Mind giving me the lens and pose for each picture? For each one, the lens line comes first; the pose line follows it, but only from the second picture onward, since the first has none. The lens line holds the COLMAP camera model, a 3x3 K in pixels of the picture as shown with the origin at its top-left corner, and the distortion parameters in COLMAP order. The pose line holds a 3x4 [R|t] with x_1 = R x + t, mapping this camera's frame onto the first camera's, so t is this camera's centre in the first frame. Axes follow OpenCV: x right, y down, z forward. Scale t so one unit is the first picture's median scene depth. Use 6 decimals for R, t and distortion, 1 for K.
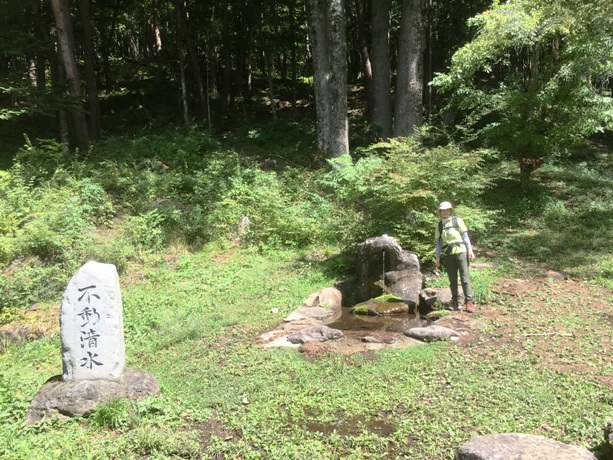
lens RADIAL K [[528.3, 0, 305.4], [0, 528.3, 229.3], [0, 0, 1]] dist [0.073568, -0.100563]
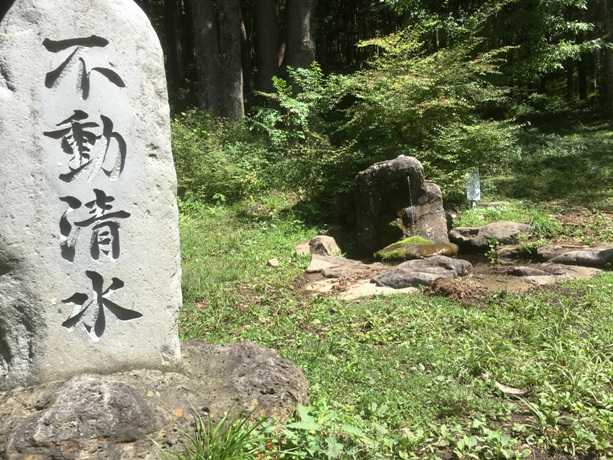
lens RADIAL K [[528.3, 0, 307.7], [0, 528.3, 229.4], [0, 0, 1]] dist [0.073568, -0.100563]
pose [[0.951172, -0.031071, 0.307095, -0.197905], [0.033273, 0.999444, -0.001936, 0.109123], [-0.306864, 0.012059, 0.951677, 0.361682]]
